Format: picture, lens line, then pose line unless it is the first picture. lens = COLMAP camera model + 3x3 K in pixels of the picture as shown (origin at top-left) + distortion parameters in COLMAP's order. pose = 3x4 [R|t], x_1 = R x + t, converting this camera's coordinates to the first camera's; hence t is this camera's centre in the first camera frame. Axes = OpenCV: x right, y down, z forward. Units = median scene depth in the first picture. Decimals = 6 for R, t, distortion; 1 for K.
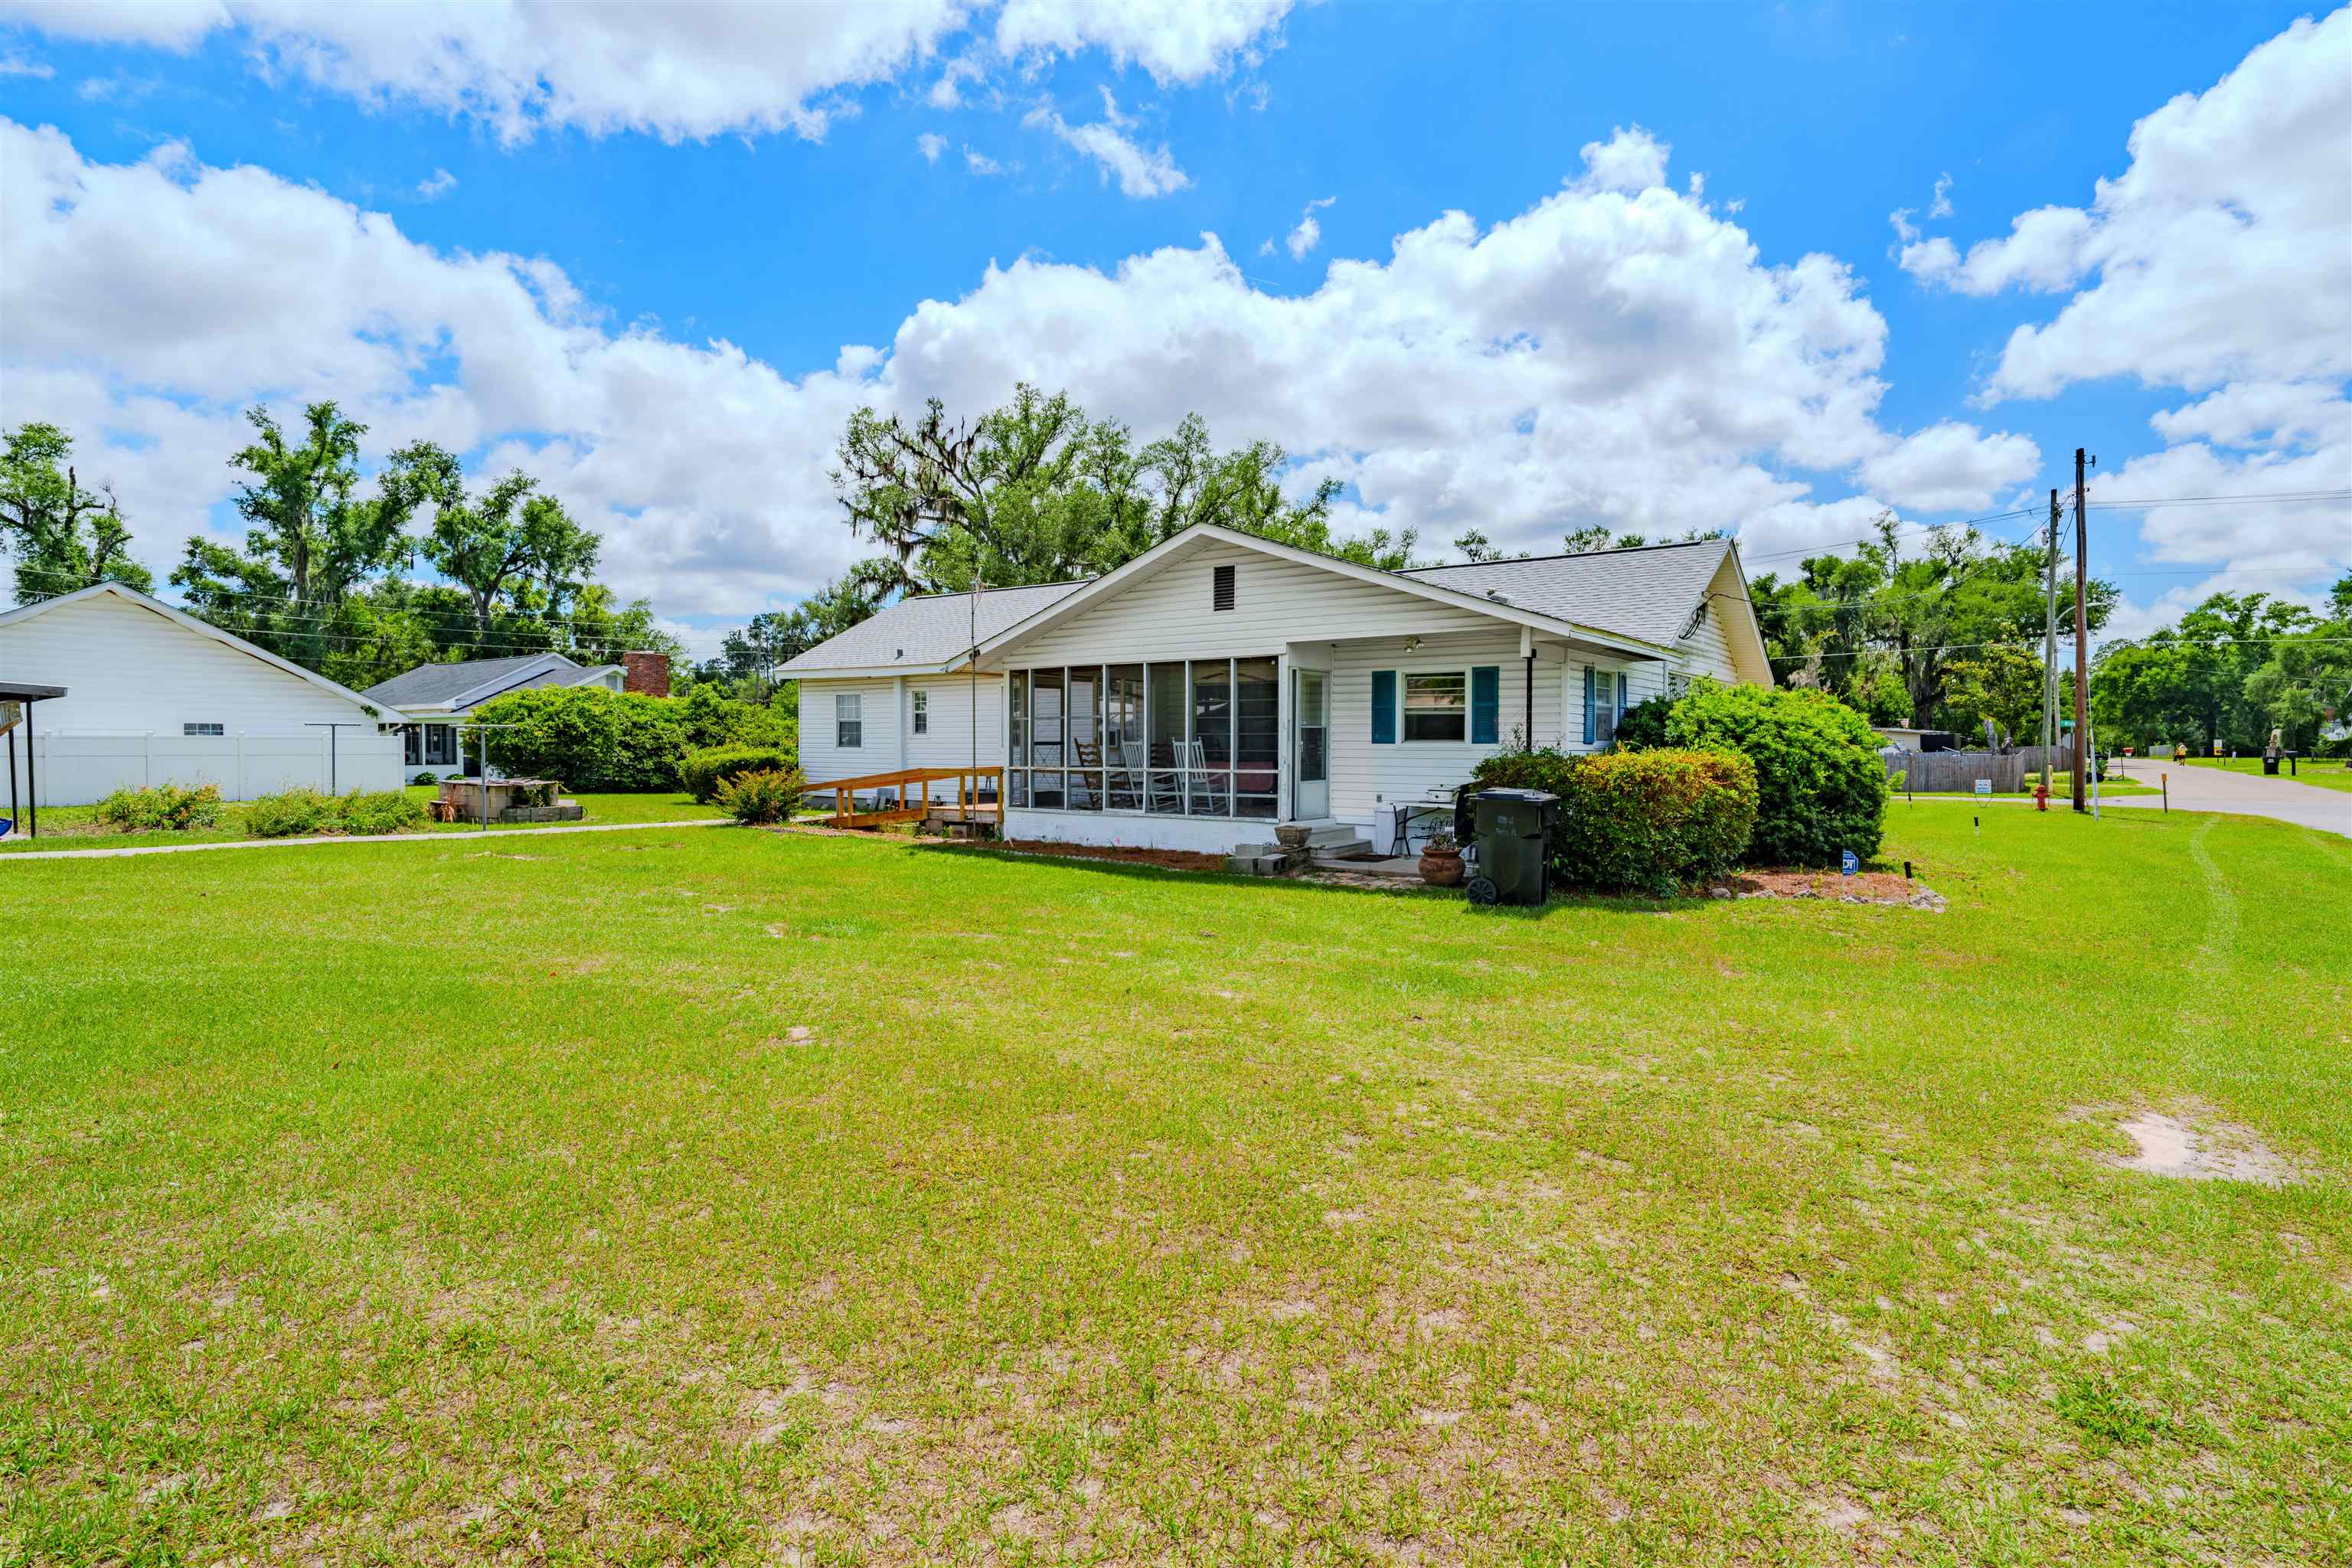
lens RADIAL K [[1203.0, 0, 1186.2], [0, 1203.0, 760.6], [0, 0, 1]] dist [-0.016045, -0.001406]
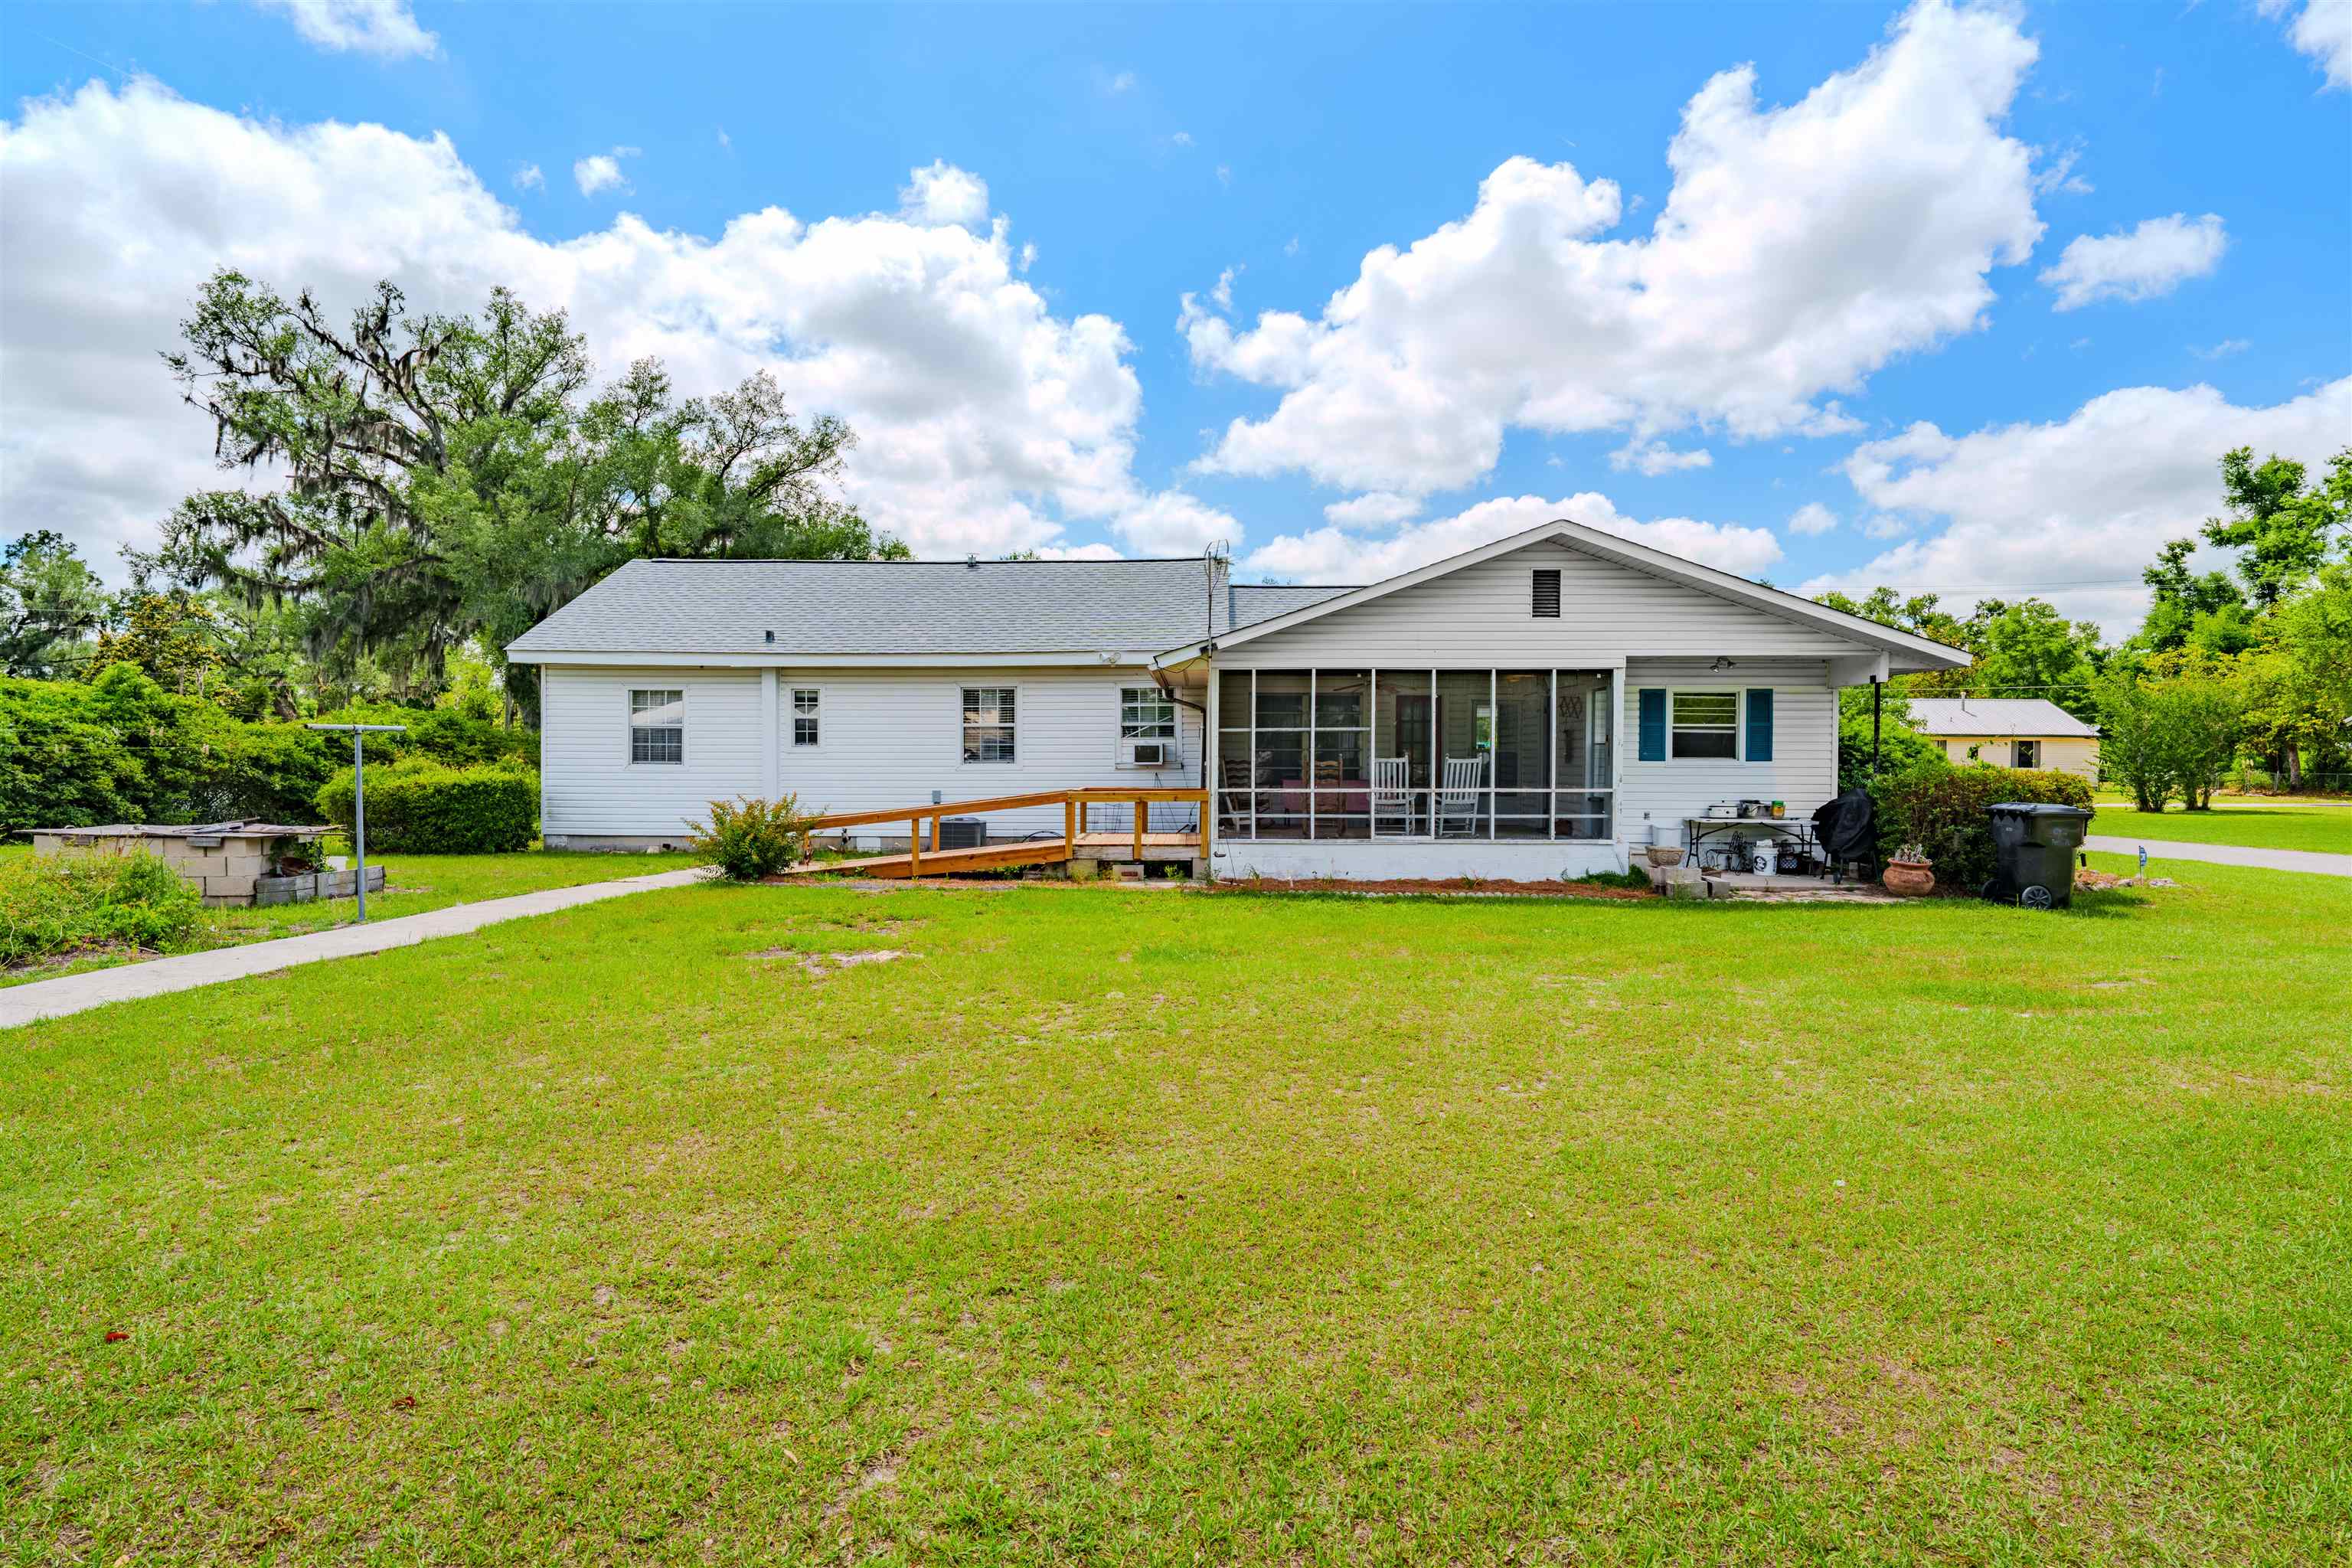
lens RADIAL K [[1203.0, 0, 1178.5], [0, 1203.0, 805.4], [0, 0, 1]] dist [-0.016045, -0.001406]
pose [[0.821585, -0.022898, 0.569627, -0.264113], [0.006574, 0.999507, 0.030697, -0.003815], [-0.570049, -0.021476, 0.821330, 0.143801]]
